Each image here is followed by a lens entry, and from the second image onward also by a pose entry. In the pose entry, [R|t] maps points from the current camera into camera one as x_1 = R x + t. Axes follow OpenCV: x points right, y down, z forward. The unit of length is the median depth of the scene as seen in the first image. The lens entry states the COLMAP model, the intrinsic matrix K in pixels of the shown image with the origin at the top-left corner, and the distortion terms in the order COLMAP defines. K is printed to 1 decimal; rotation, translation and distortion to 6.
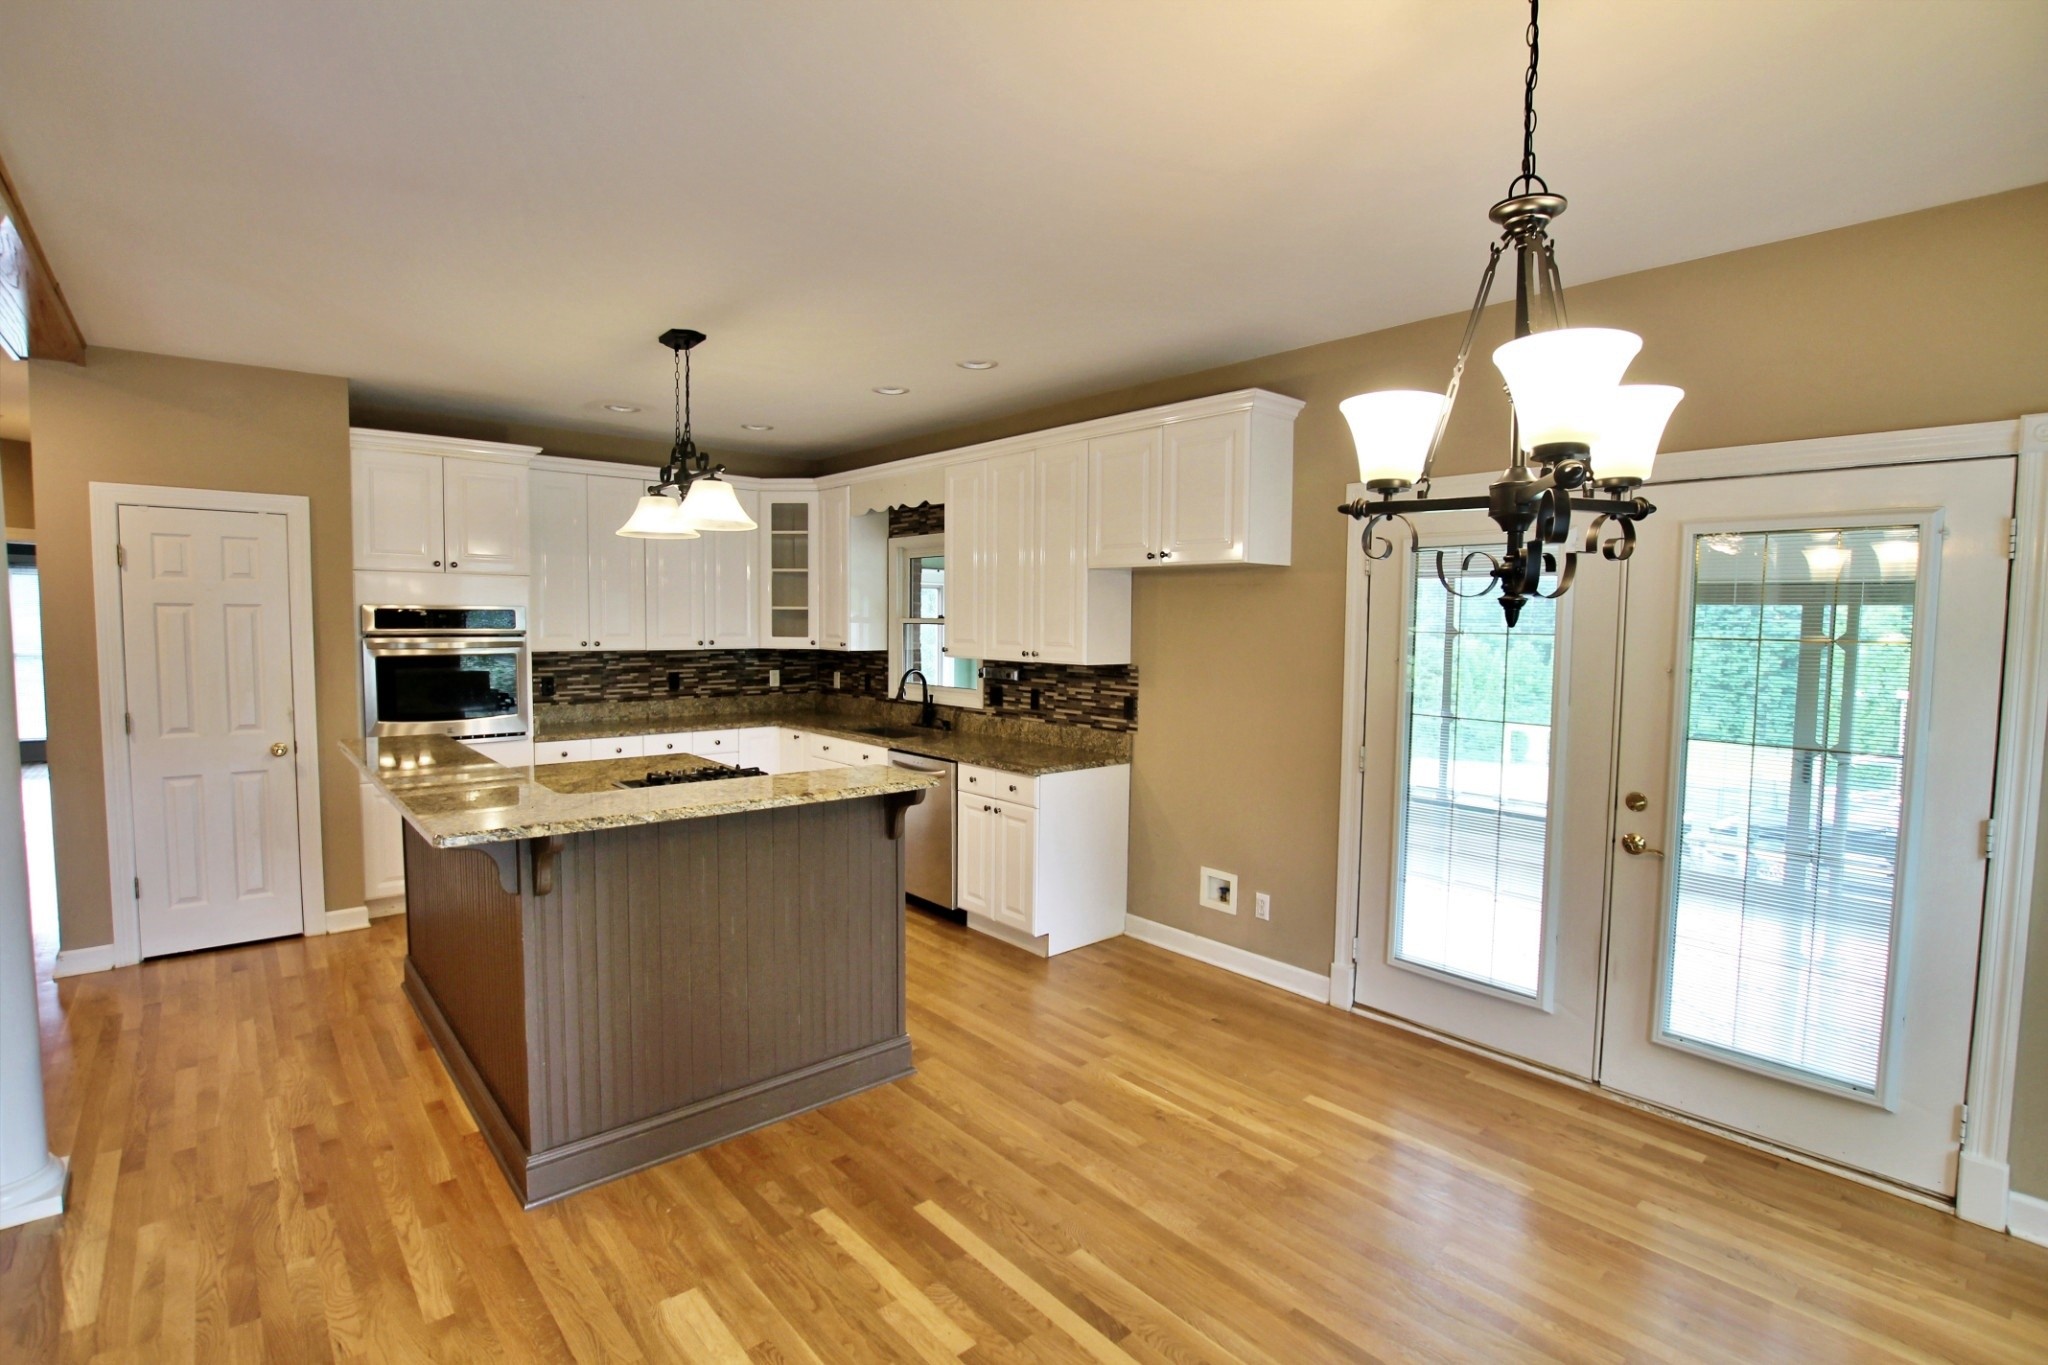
lens RADIAL K [[960.4, 0, 1026.5], [0, 960.4, 681.8], [0, 0, 1]] dist [-0.027975, 0.000597]
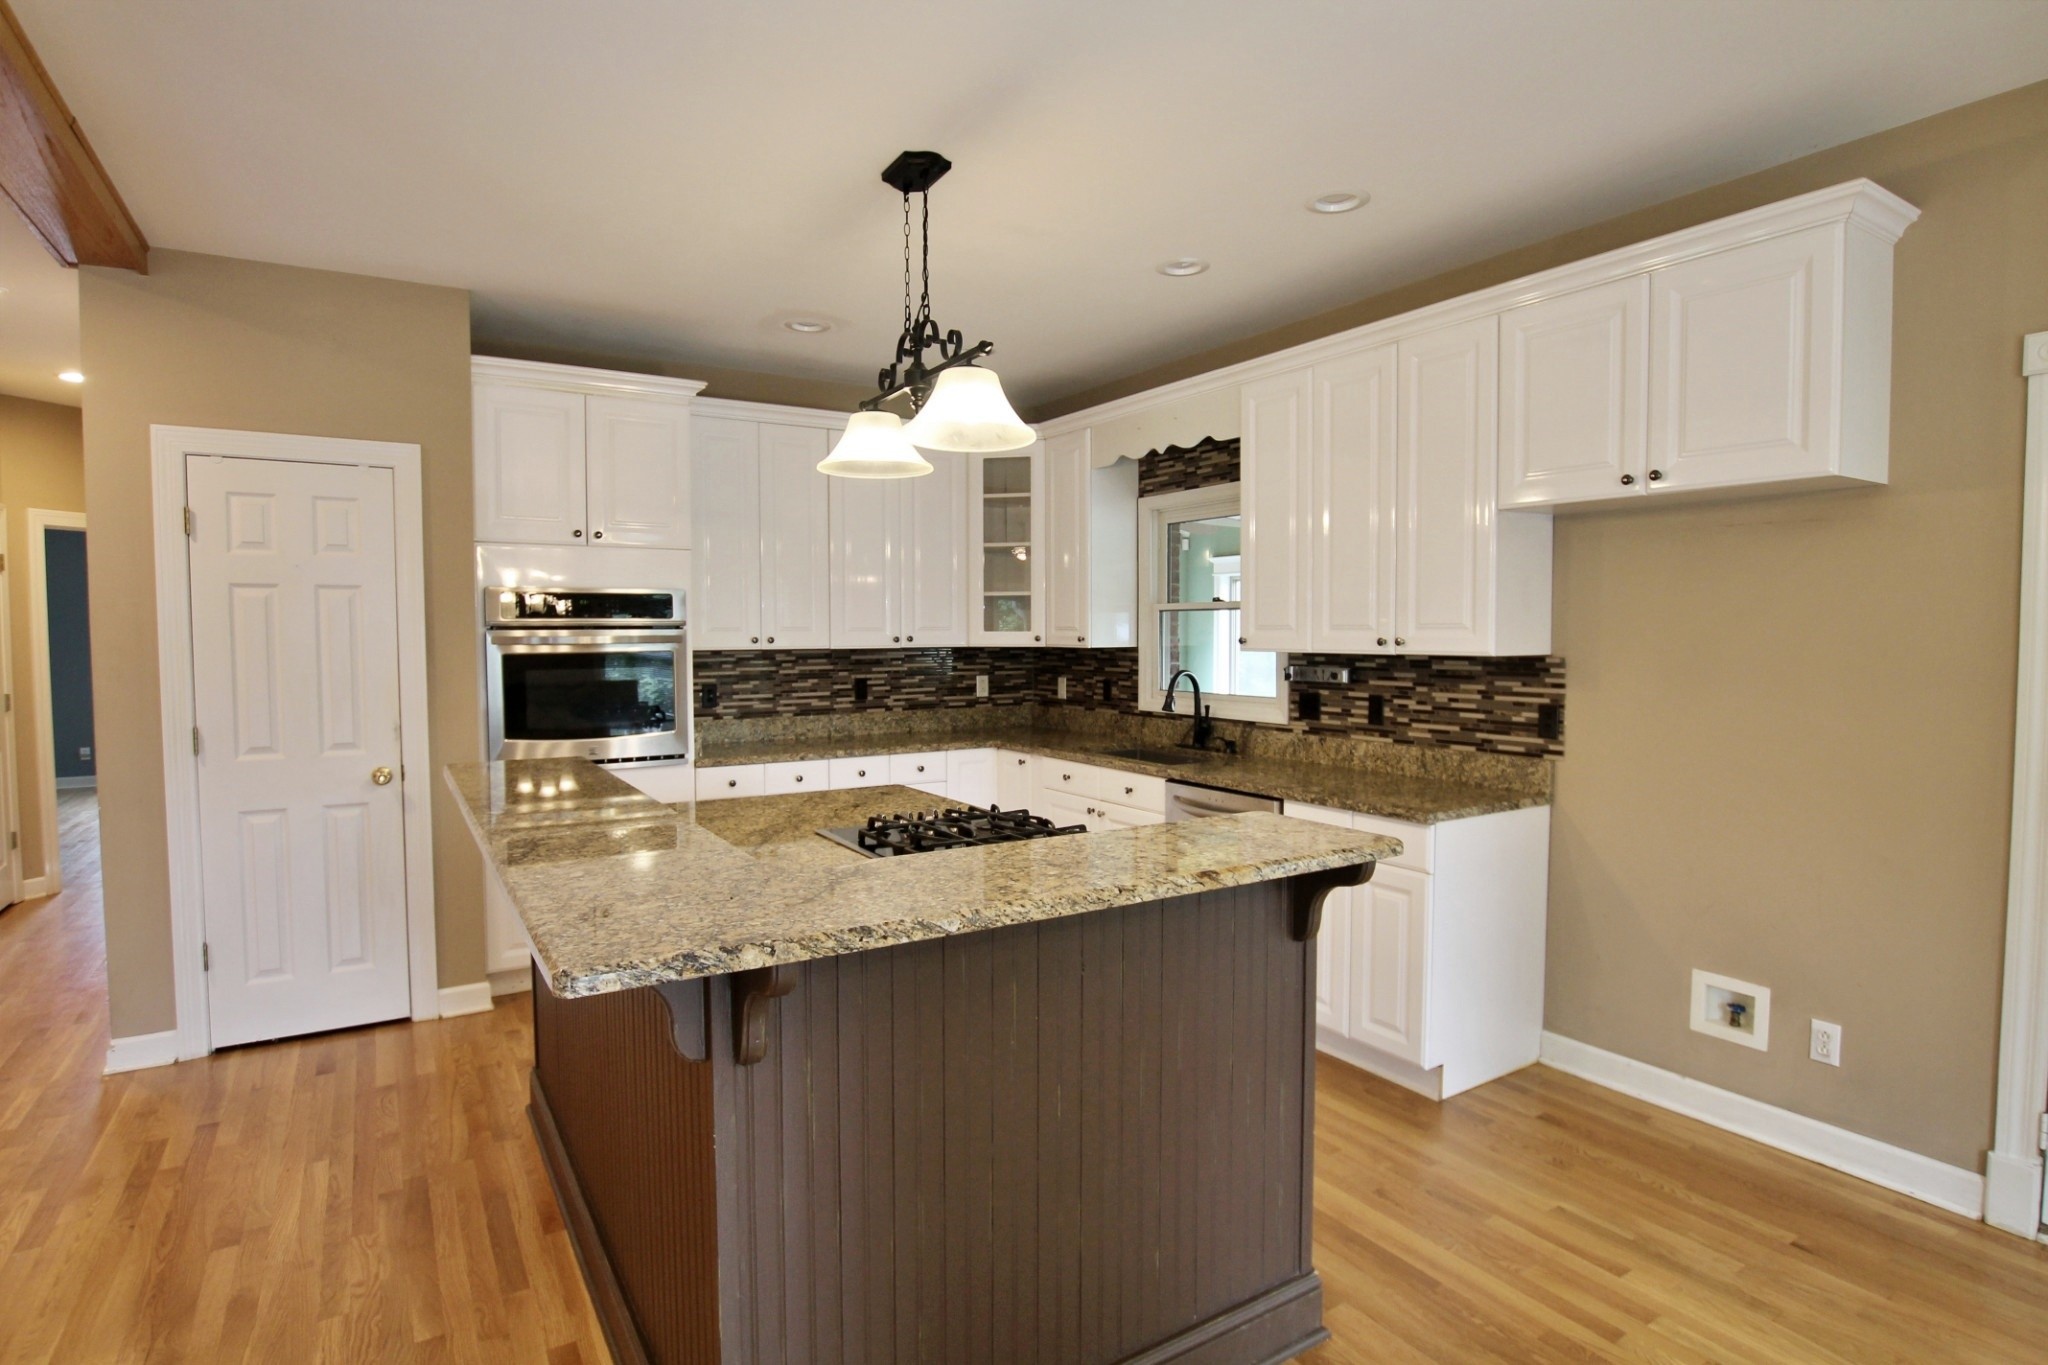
lens RADIAL K [[1050.3, 0, 1028.4], [0, 1050.3, 680.1], [0, 0, 1]] dist [-0.033047, 0.007549]
pose [[0.988473, -0.006153, -0.151272, -0.160798], [0.003305, 0.999813, -0.019072, 0.013091], [0.151361, 0.018352, 0.988308, 0.269339]]
